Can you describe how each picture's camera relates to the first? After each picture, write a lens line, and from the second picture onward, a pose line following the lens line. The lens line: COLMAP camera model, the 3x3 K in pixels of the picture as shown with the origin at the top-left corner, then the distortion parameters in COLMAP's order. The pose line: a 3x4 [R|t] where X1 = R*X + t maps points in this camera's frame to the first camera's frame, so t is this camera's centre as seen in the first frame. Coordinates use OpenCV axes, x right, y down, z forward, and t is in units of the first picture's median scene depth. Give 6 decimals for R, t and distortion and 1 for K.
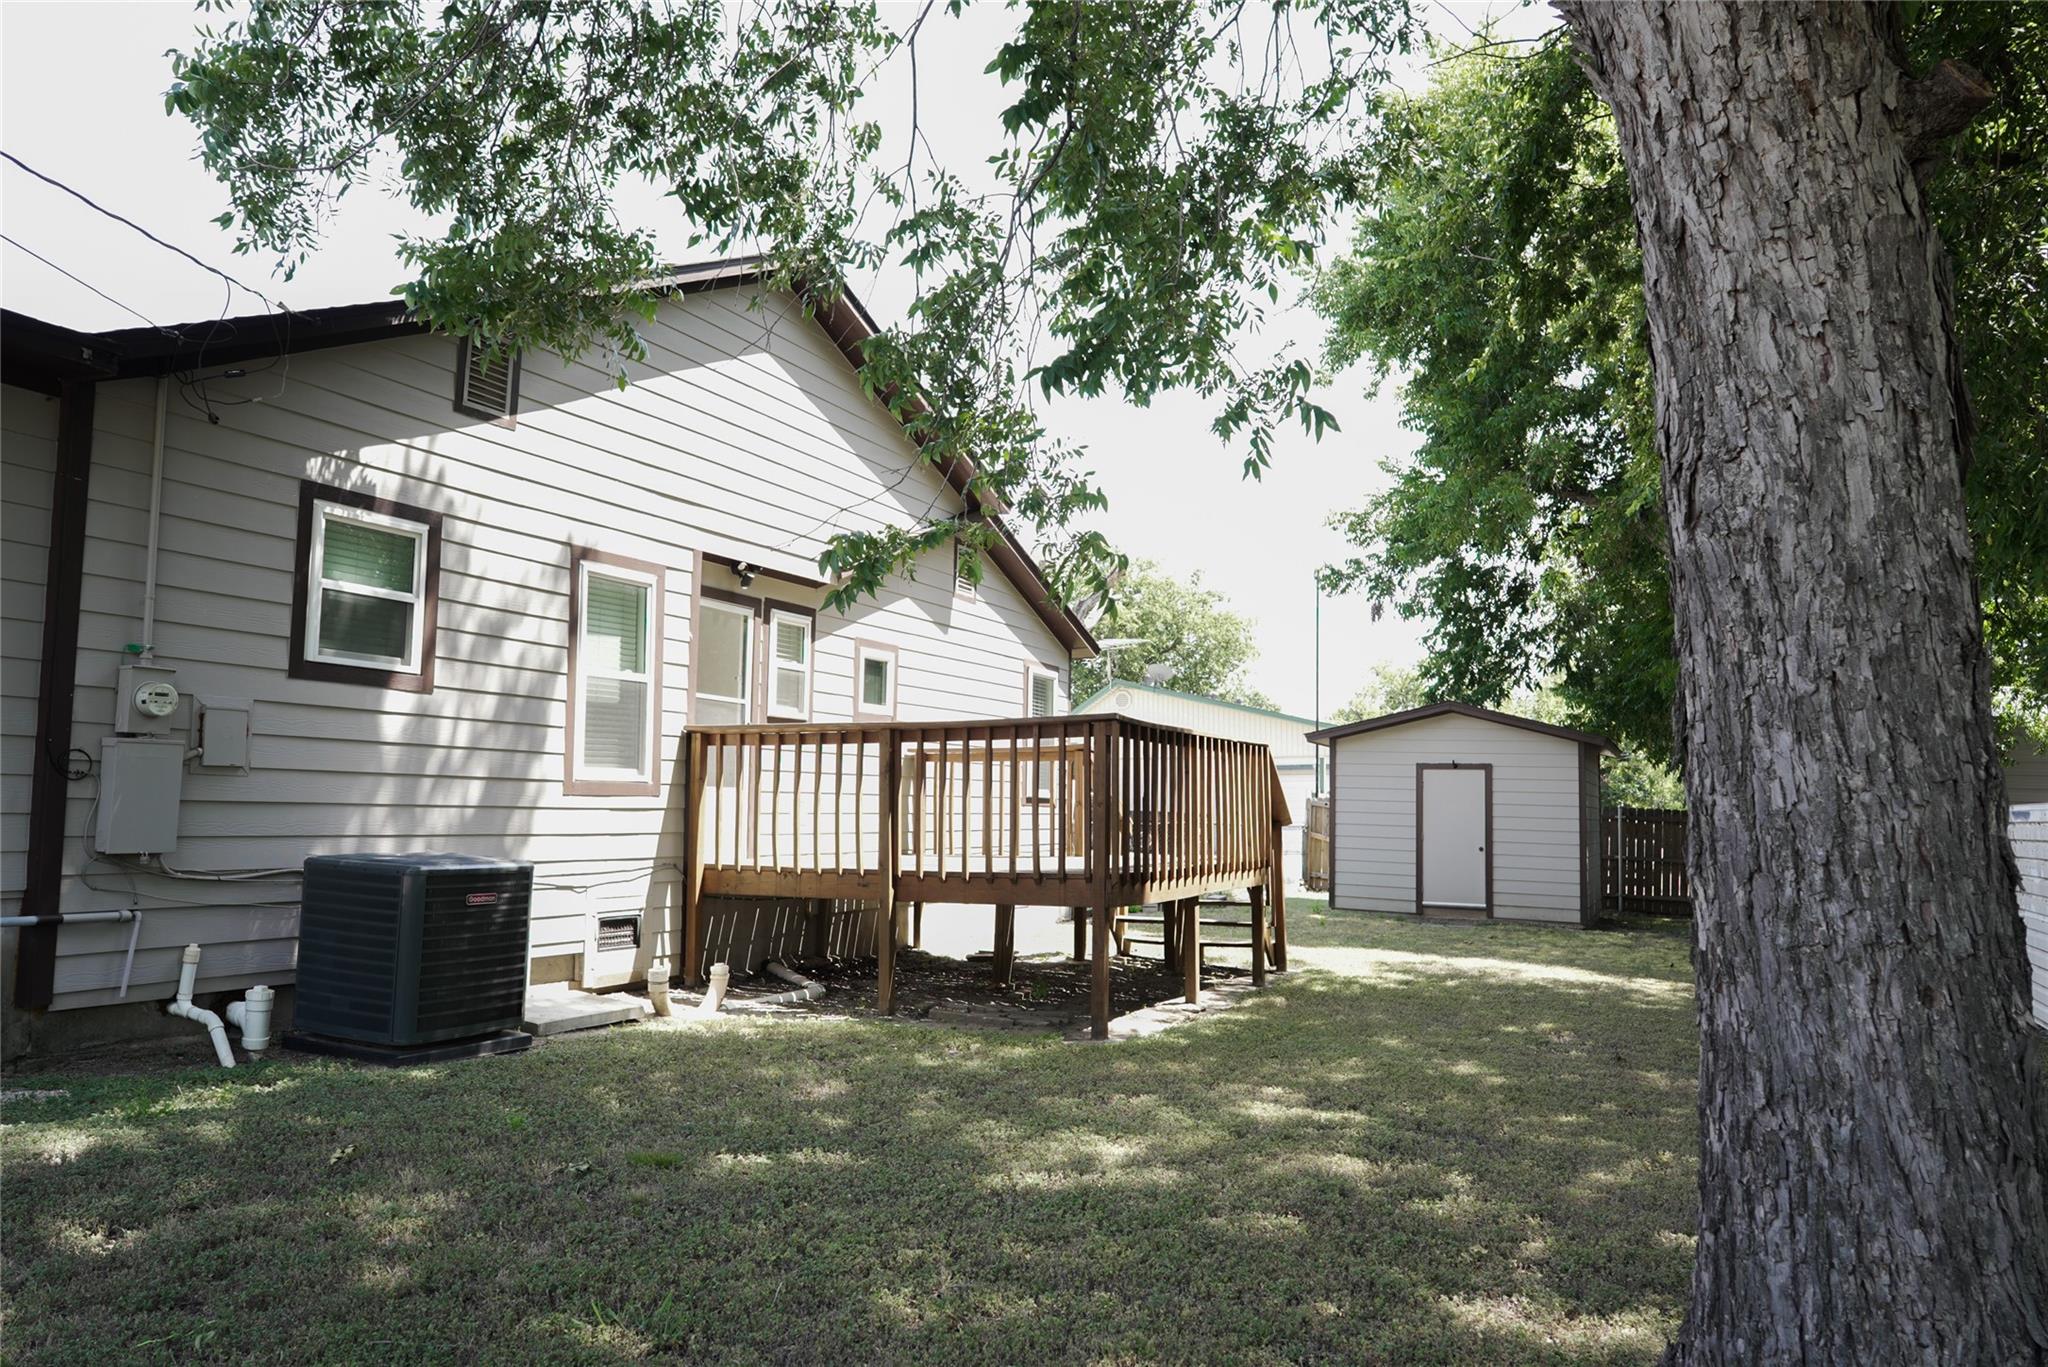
lens RADIAL K [[1429.8, 0, 1015.0], [0, 1429.8, 681.6], [0, 0, 1]] dist [-0.047536, 0.046407]
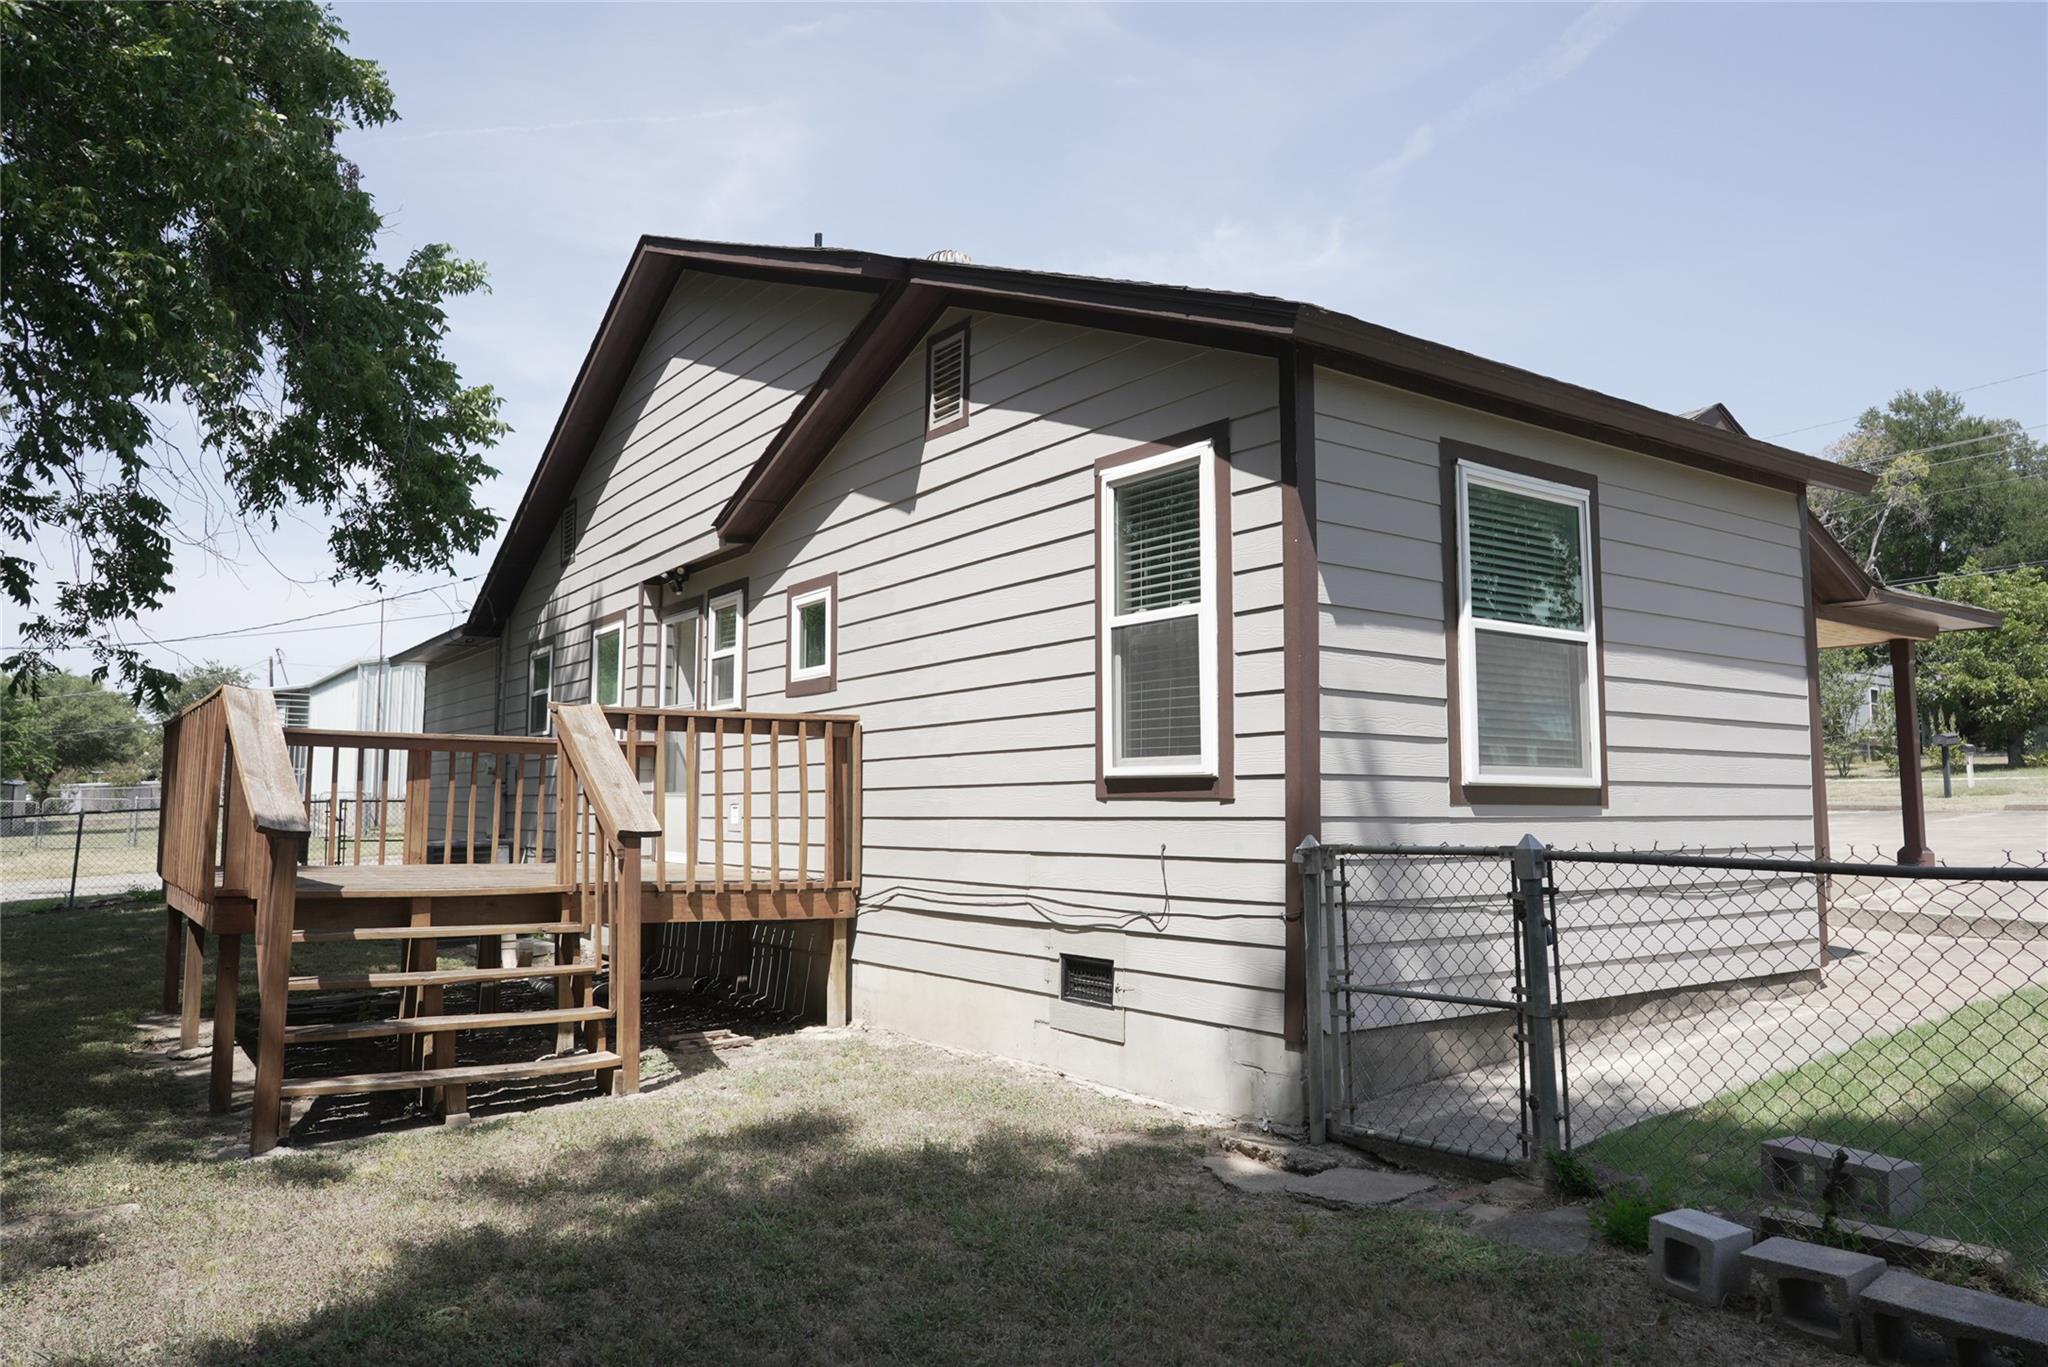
lens RADIAL K [[1387.0, 0, 1024.0], [0, 1387.0, 683.5], [0, 0, 1]] dist [-0.046693, 0.000876]
pose [[-0.479826, -0.094383, -0.872272, 0.742068], [0.073449, 0.986386, -0.147134, 0.217820], [0.874284, -0.134667, -0.466361, 2.284769]]
